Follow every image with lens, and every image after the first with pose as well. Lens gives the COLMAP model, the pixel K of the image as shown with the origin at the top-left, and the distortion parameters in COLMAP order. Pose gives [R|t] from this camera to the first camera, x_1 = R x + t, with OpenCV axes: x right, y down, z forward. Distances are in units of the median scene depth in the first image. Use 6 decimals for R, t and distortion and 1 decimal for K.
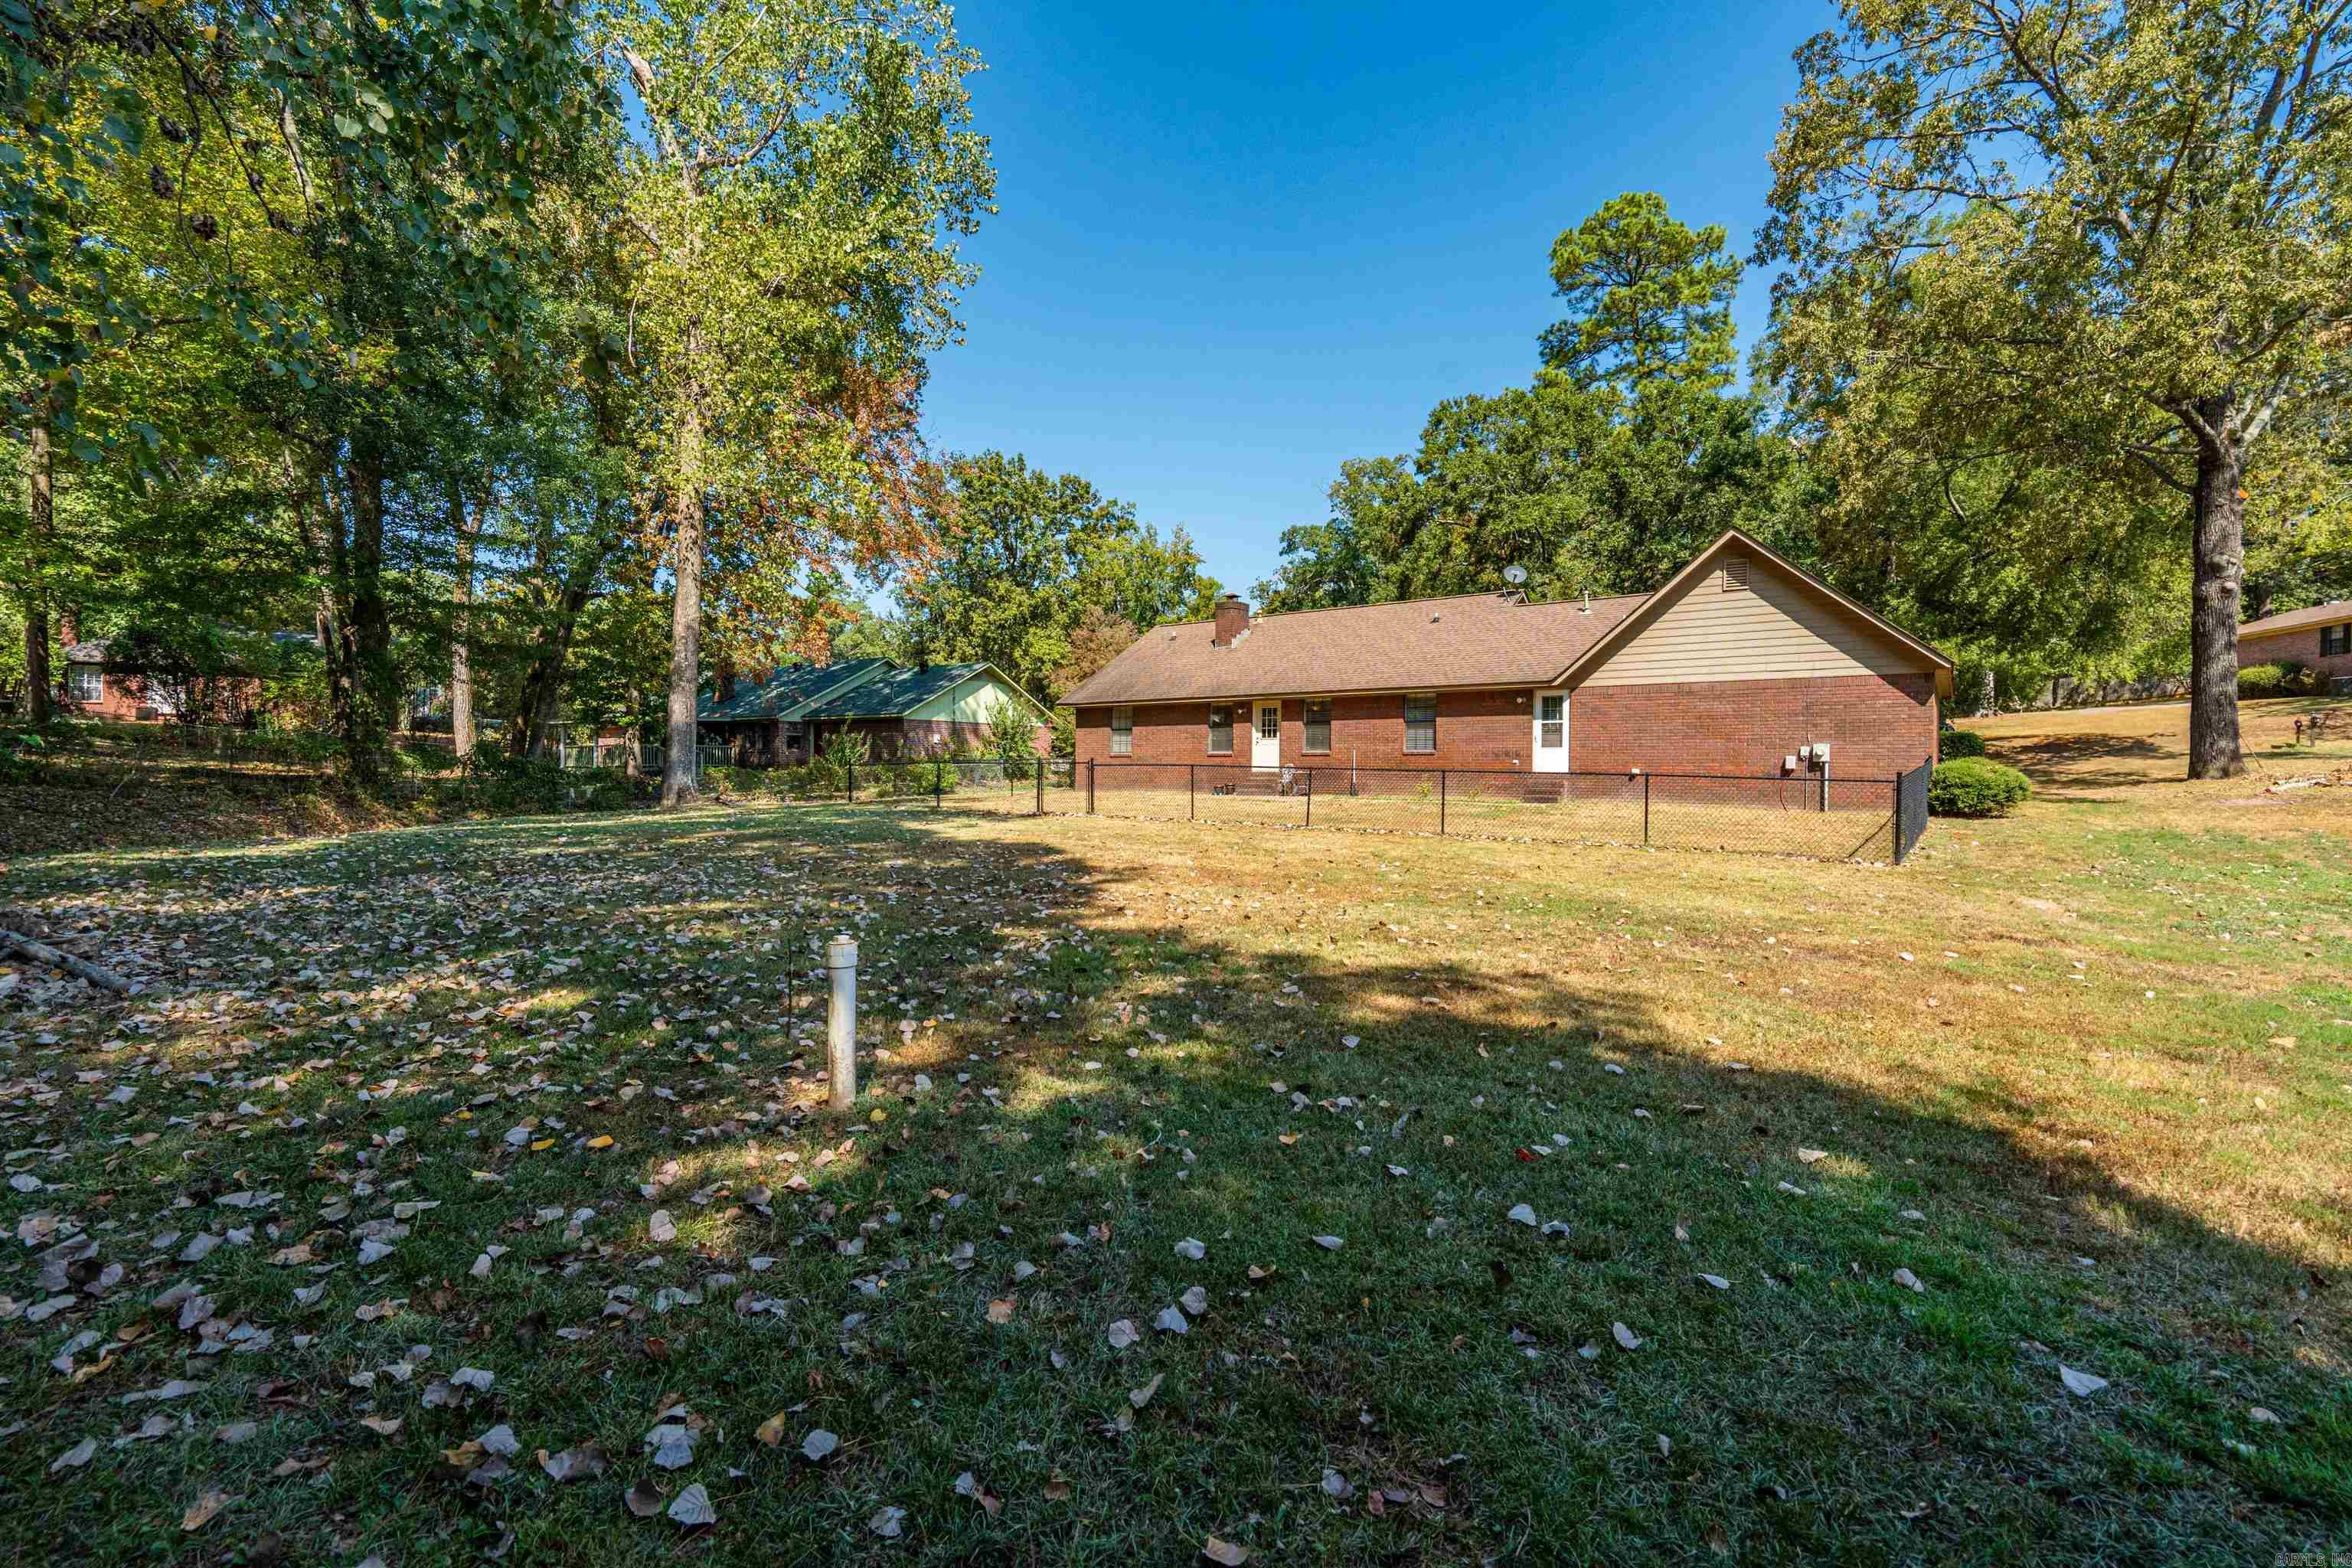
lens RADIAL K [[1103.9, 0, 1176.0], [0, 1103.9, 784.0], [0, 0, 1]] dist [0.000748, -0.000202]
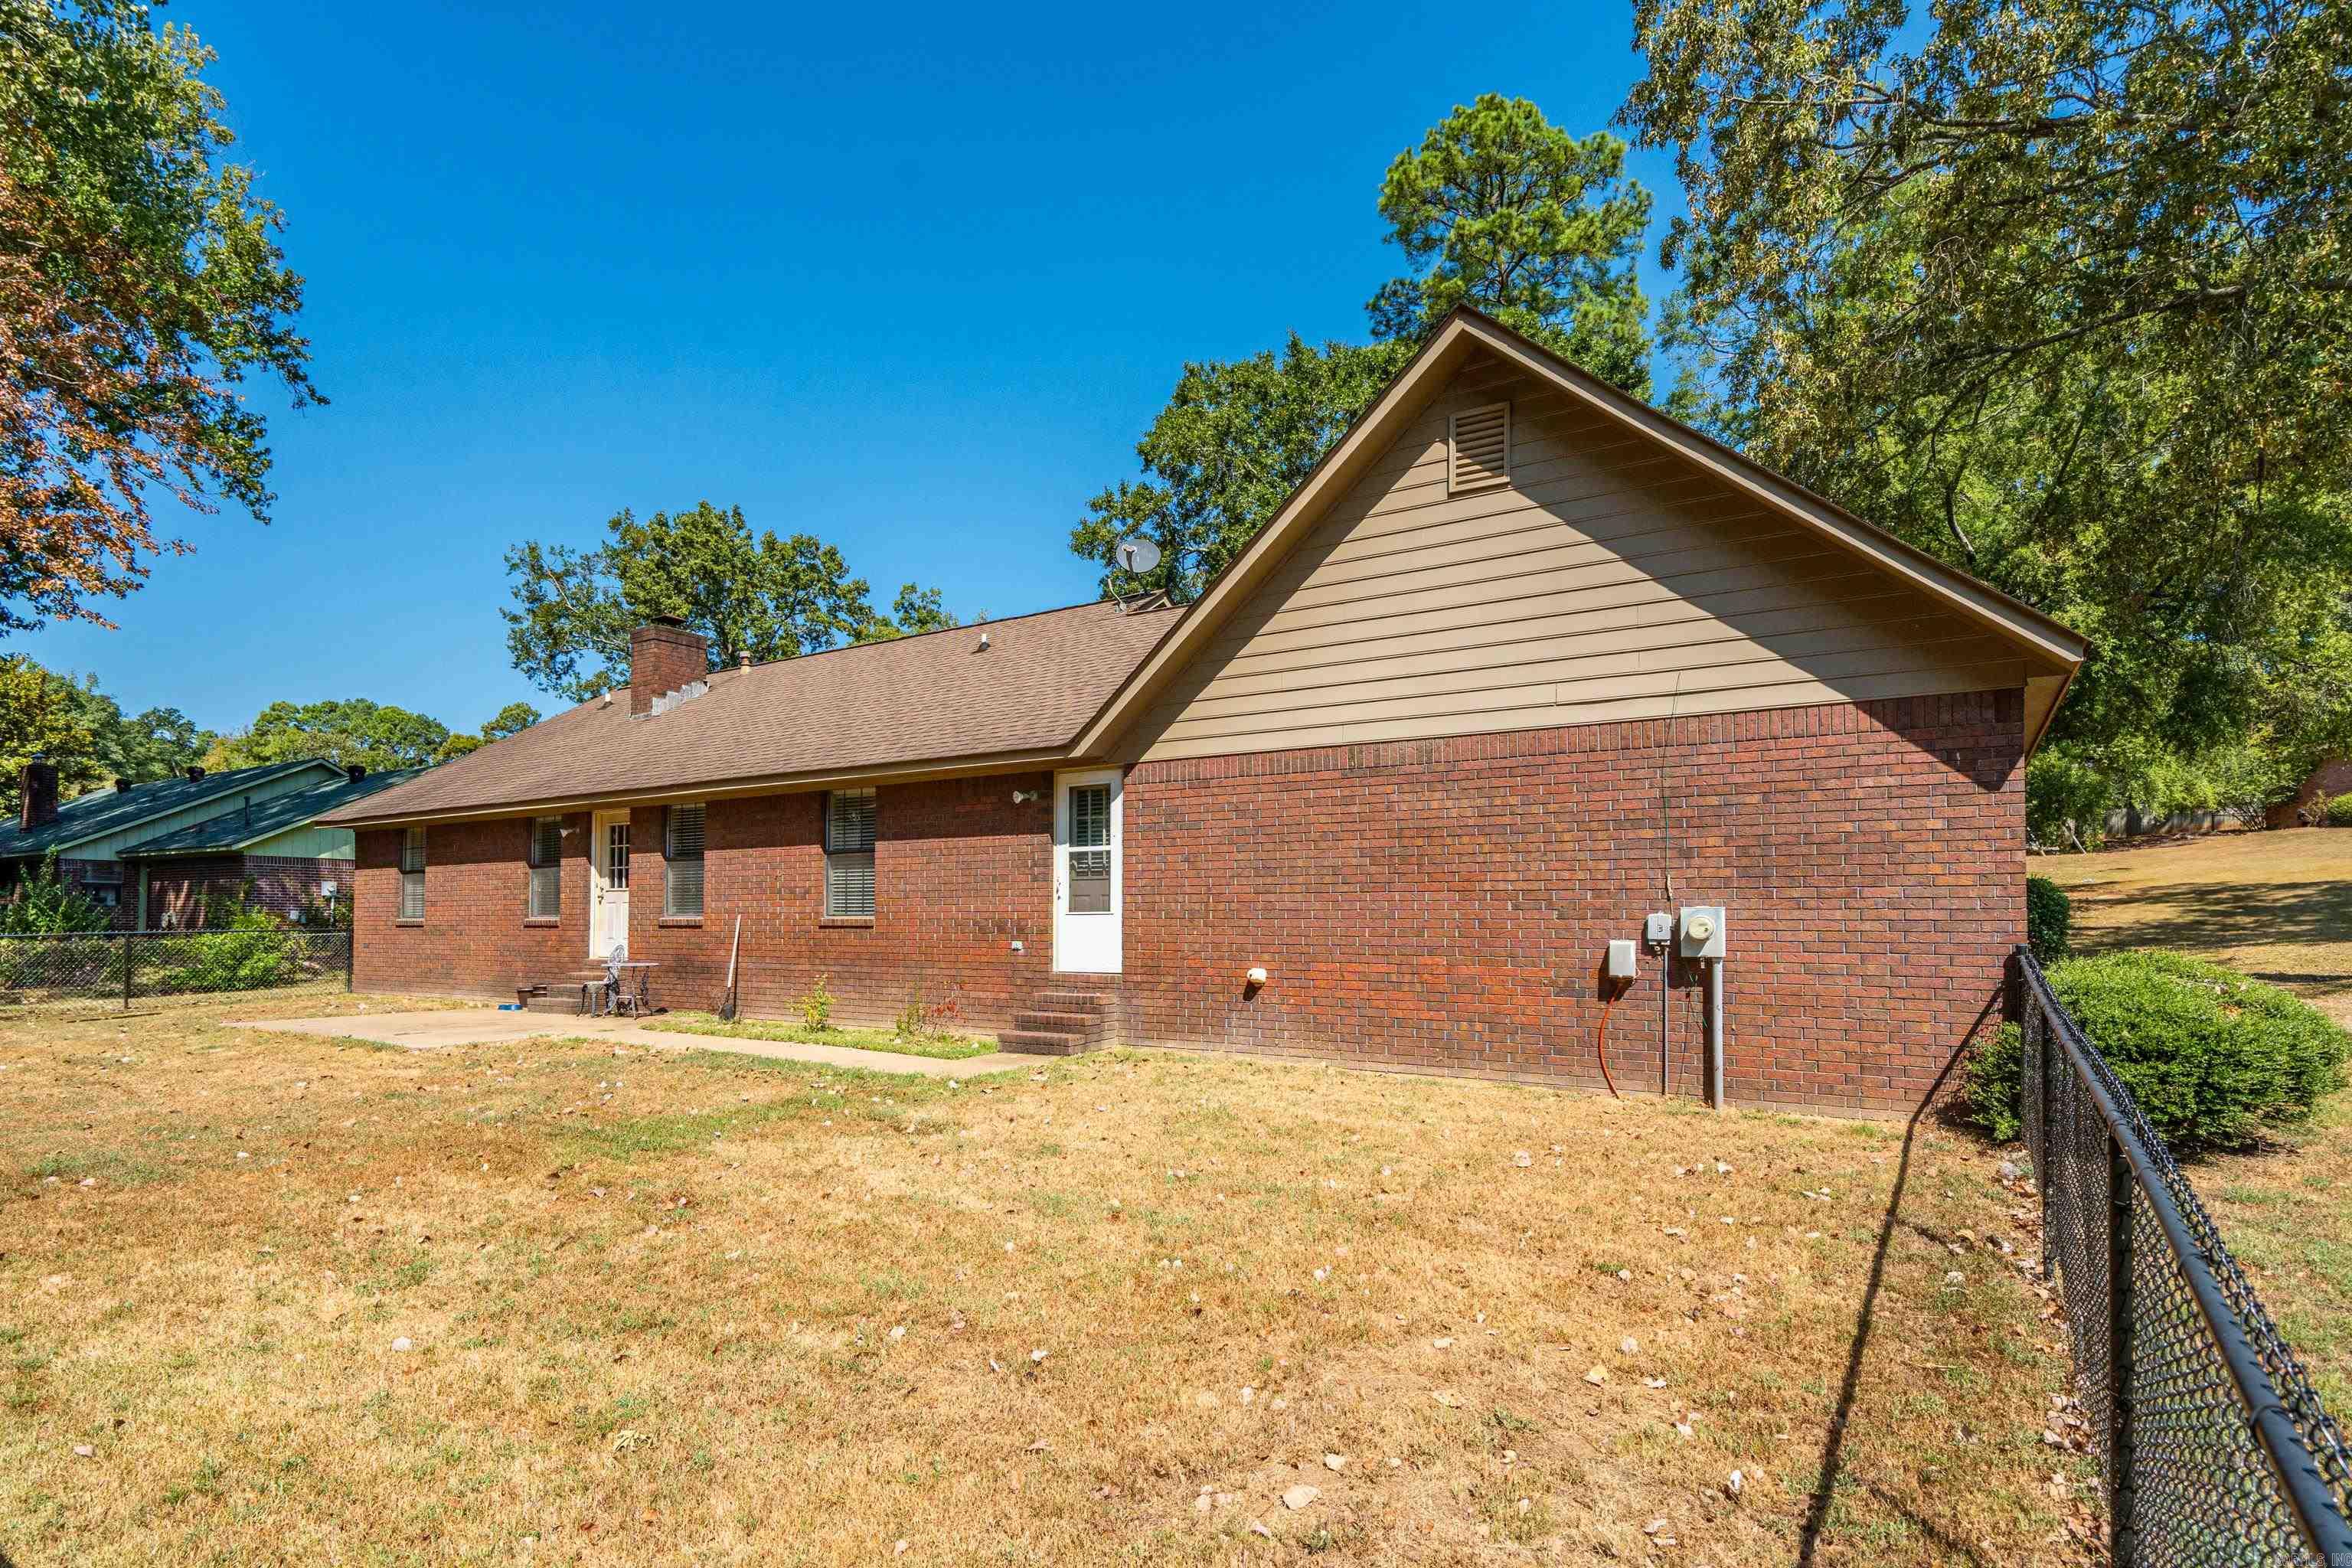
lens RADIAL K [[1243.5, 0, 1176.0], [0, 1243.5, 882.7], [0, 0, 1]] dist [-0.001346, 0.000130]
pose [[0.998037, 0.001341, 0.062615, 0.330221], [0.001605, 0.998895, -0.046979, -0.021318], [-0.062609, 0.046987, 0.996931, 0.519251]]
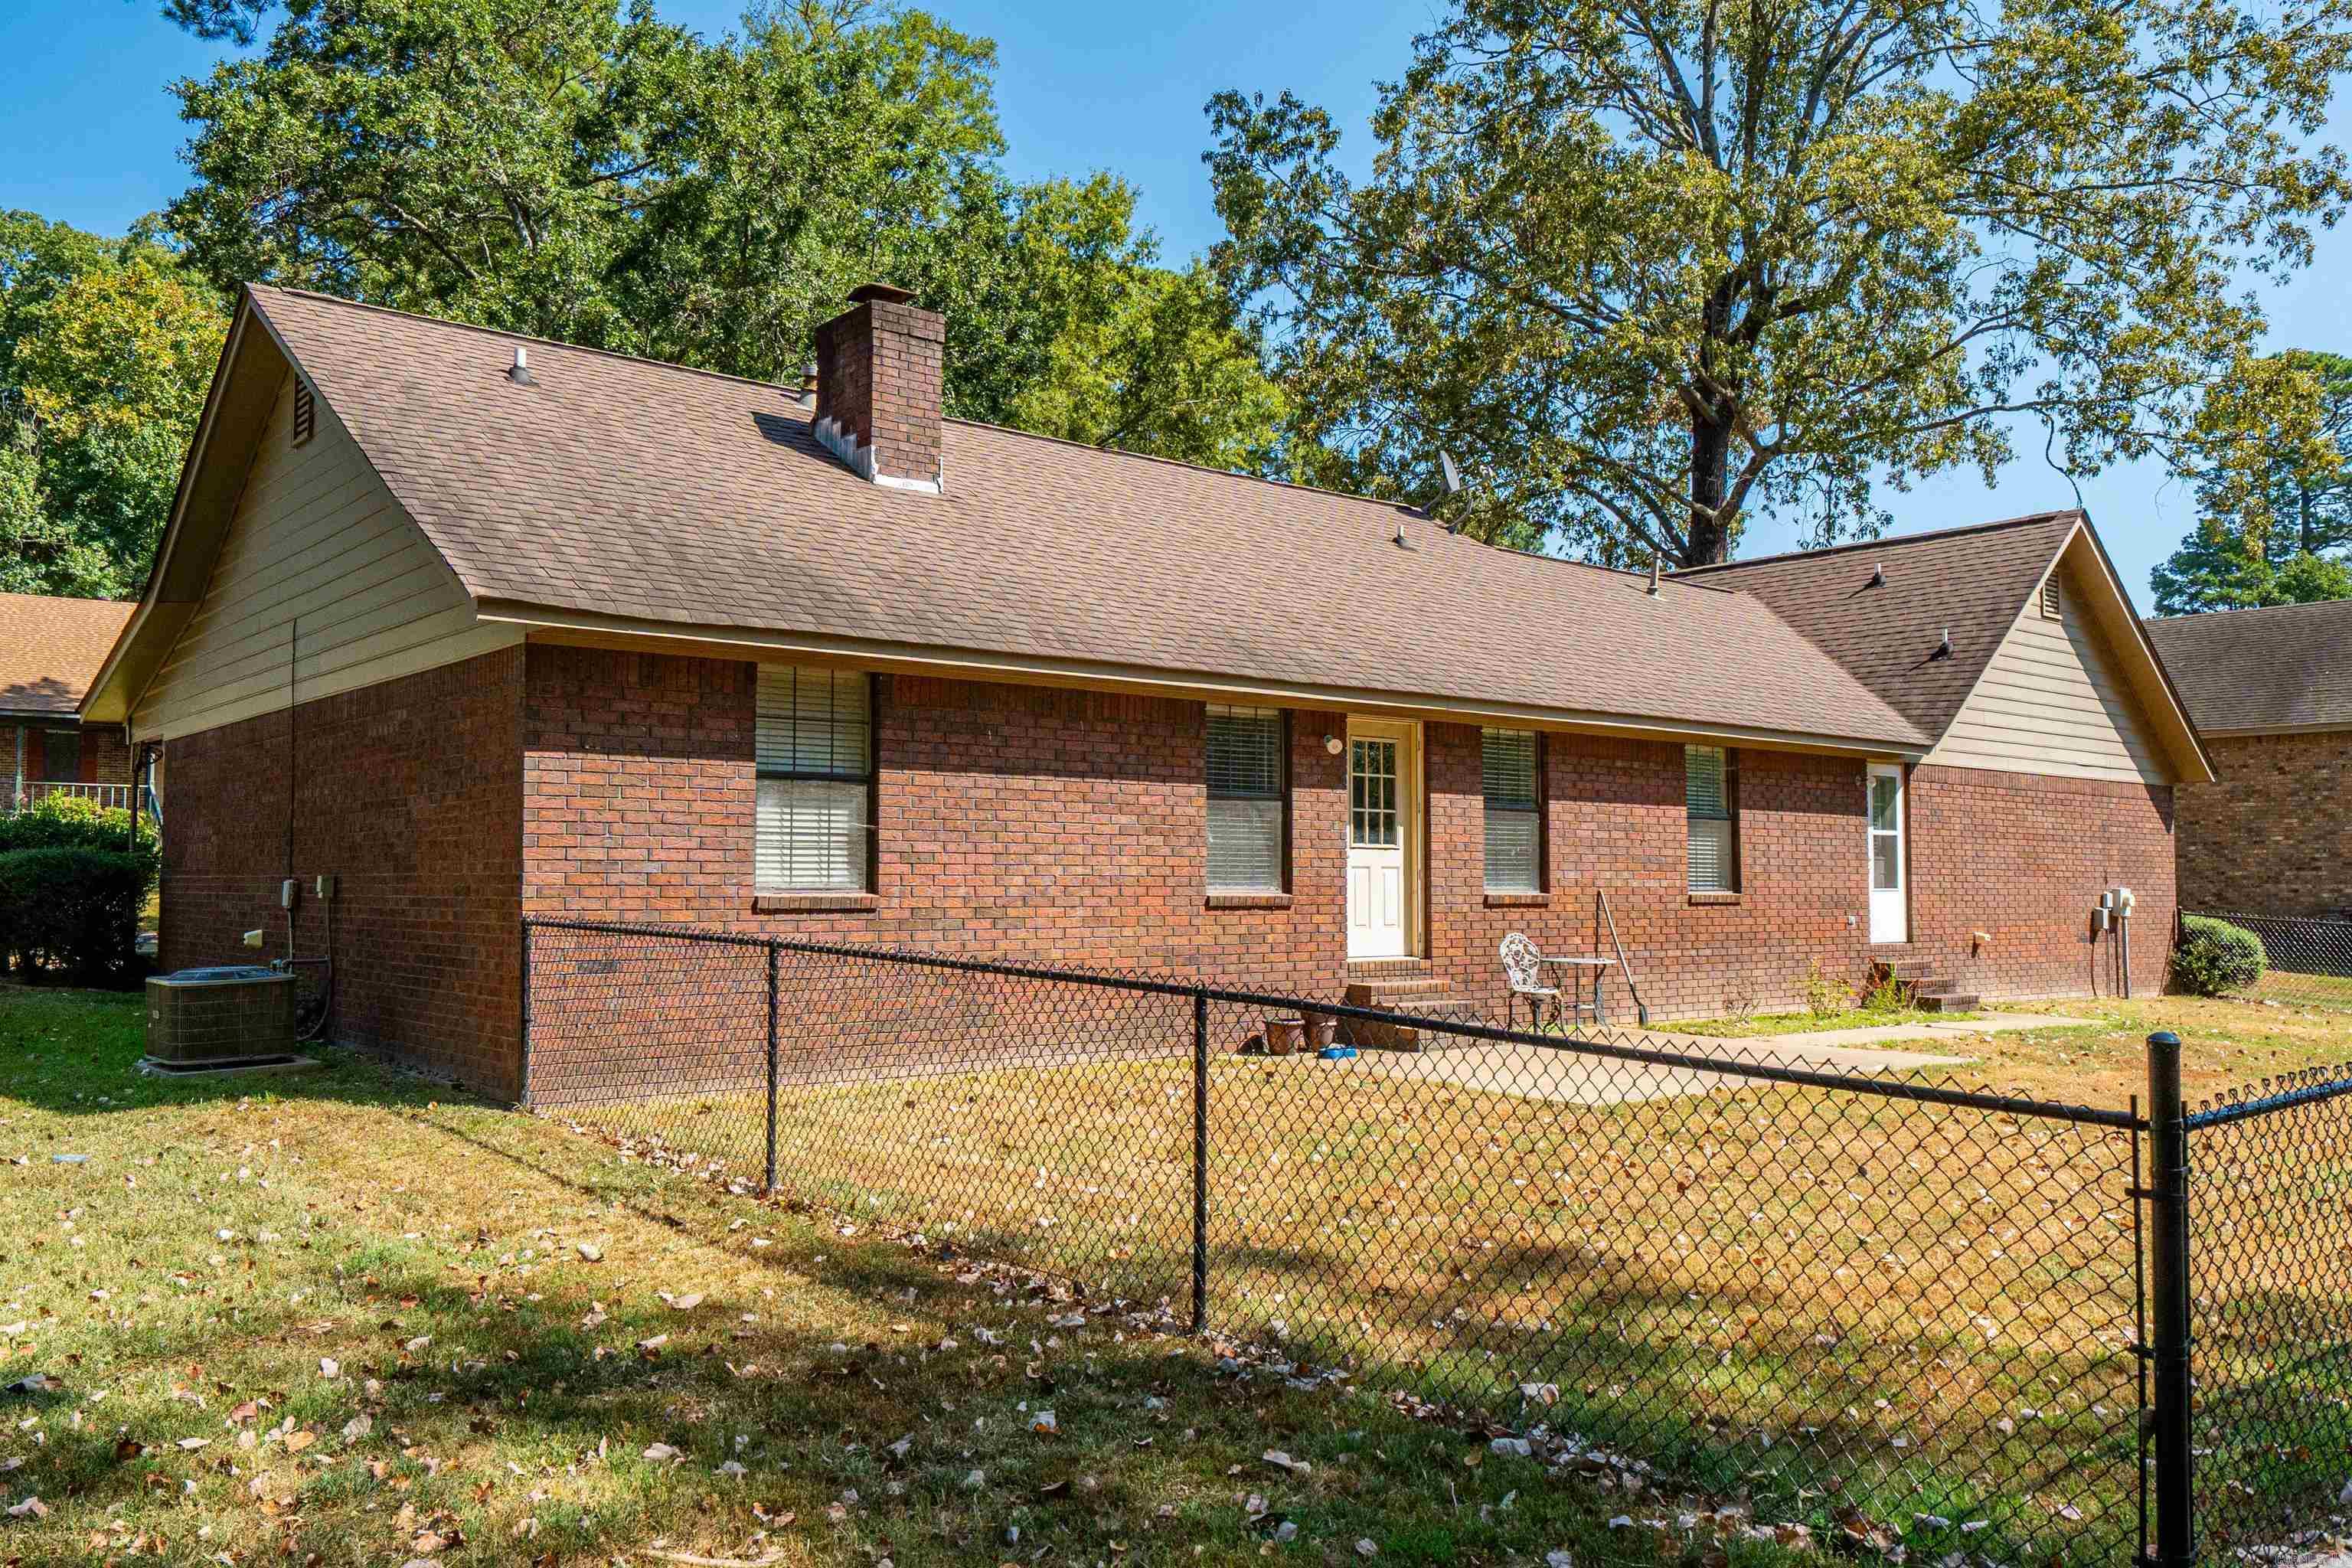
lens RADIAL K [[1795.7, 0, 1176.0], [0, 1795.7, 784.0], [0, 0, 1]] dist [0.078081, 0.000329]
pose [[0.221849, 0.063011, 0.973043, -0.457205], [0.020967, 0.997371, -0.069367, -0.028717], [-0.974856, 0.035790, 0.219944, 1.078886]]
